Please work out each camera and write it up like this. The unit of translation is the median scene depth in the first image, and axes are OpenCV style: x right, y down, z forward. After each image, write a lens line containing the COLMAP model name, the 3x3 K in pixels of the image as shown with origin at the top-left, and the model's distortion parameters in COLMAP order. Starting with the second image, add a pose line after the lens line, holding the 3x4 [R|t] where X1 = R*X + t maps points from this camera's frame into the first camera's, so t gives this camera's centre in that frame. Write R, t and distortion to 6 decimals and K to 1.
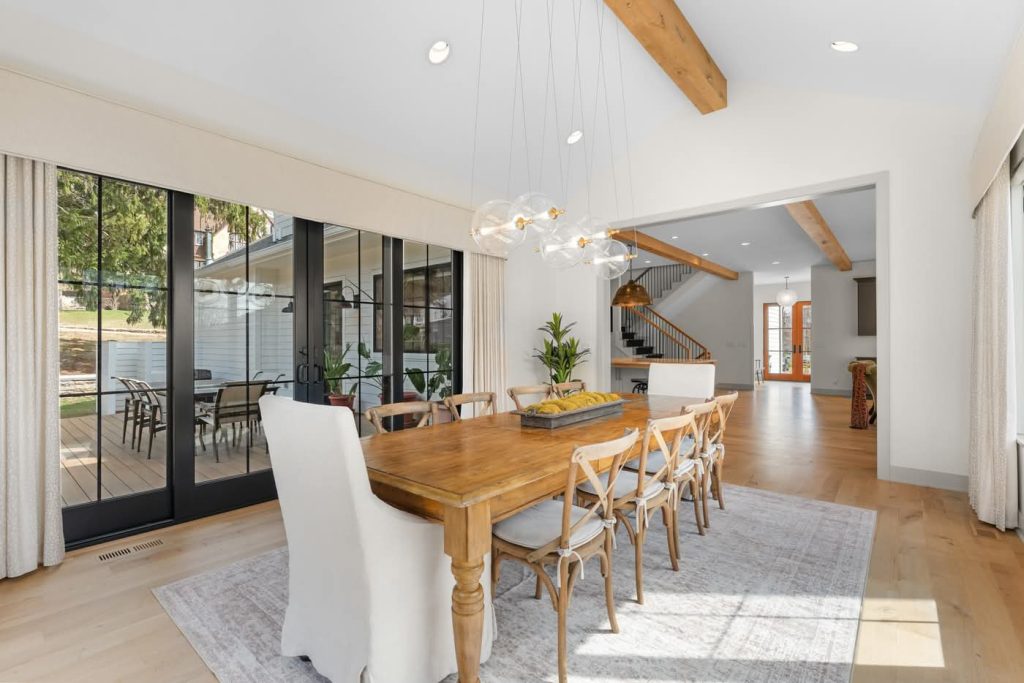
lens RADIAL K [[461.2, 0, 515.9], [0, 461.2, 342.5], [0, 0, 1]] dist [0.003381, 0.000113]
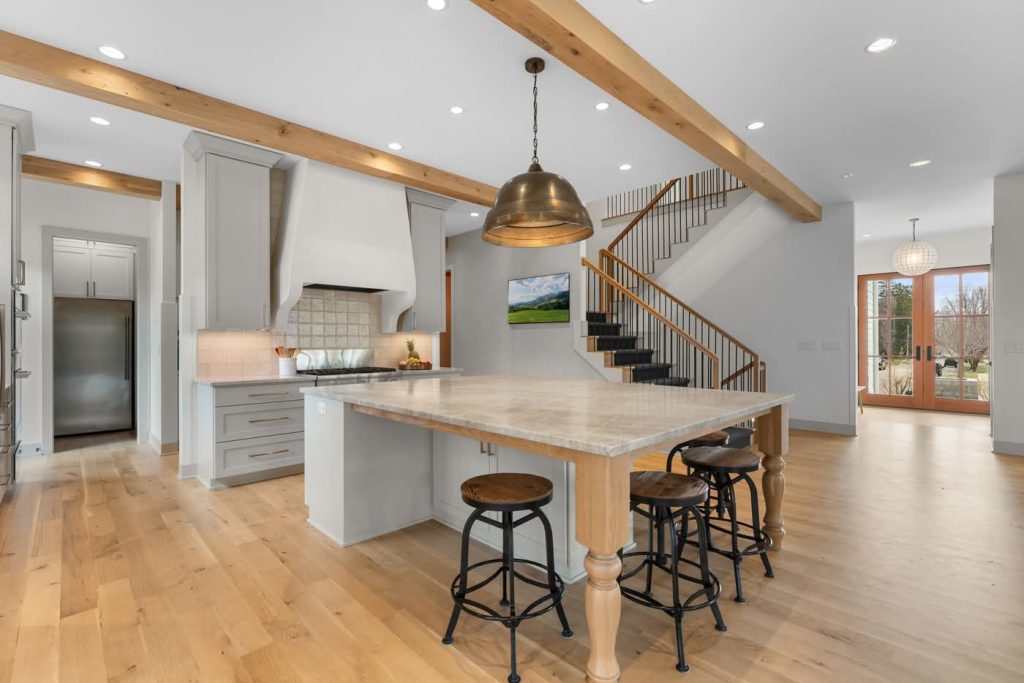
lens RADIAL K [[461.2, 0, 511.7], [0, 461.2, 338.6], [0, 0, 1]] dist [0.003381, 0.000113]
pose [[0.995515, -0.000377, -0.094607, 0.188666], [-0.000438, 0.999963, -0.008600, 0.000484], [0.094607, 0.008603, 0.995478, 0.460478]]
